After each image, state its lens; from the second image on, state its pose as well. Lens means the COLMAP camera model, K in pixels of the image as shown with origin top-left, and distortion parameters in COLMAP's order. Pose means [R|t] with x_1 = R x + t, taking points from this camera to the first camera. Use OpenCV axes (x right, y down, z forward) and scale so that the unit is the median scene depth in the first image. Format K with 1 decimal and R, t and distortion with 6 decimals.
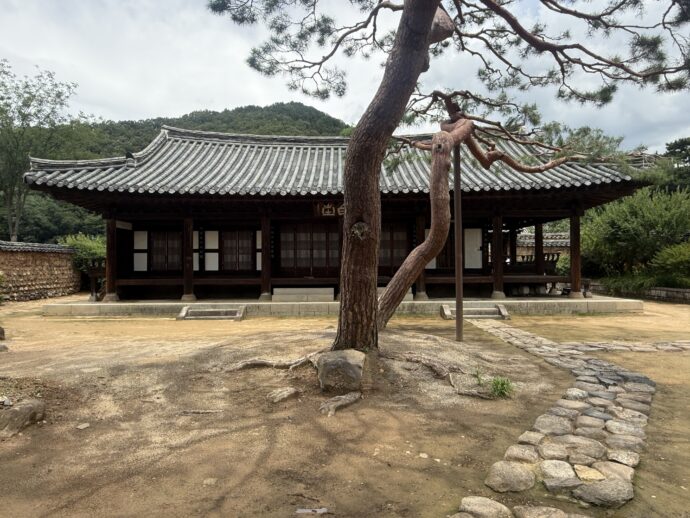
lens RADIAL K [[458.1, 0, 343.9], [0, 458.1, 259.8], [0, 0, 1]] dist [0.011853, 0.001396]
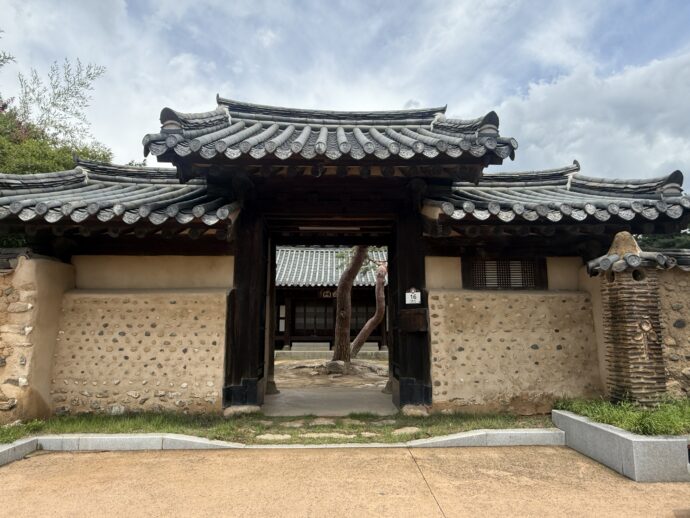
lens RADIAL K [[458.1, 0, 345.3], [0, 458.1, 259.8], [0, 0, 1]] dist [0.011853, 0.001396]
pose [[0.999748, 0.010510, 0.019843, -0.002613], [-0.007604, 0.989945, -0.141251, 0.000923], [-0.021128, 0.141064, 0.989775, -0.673316]]
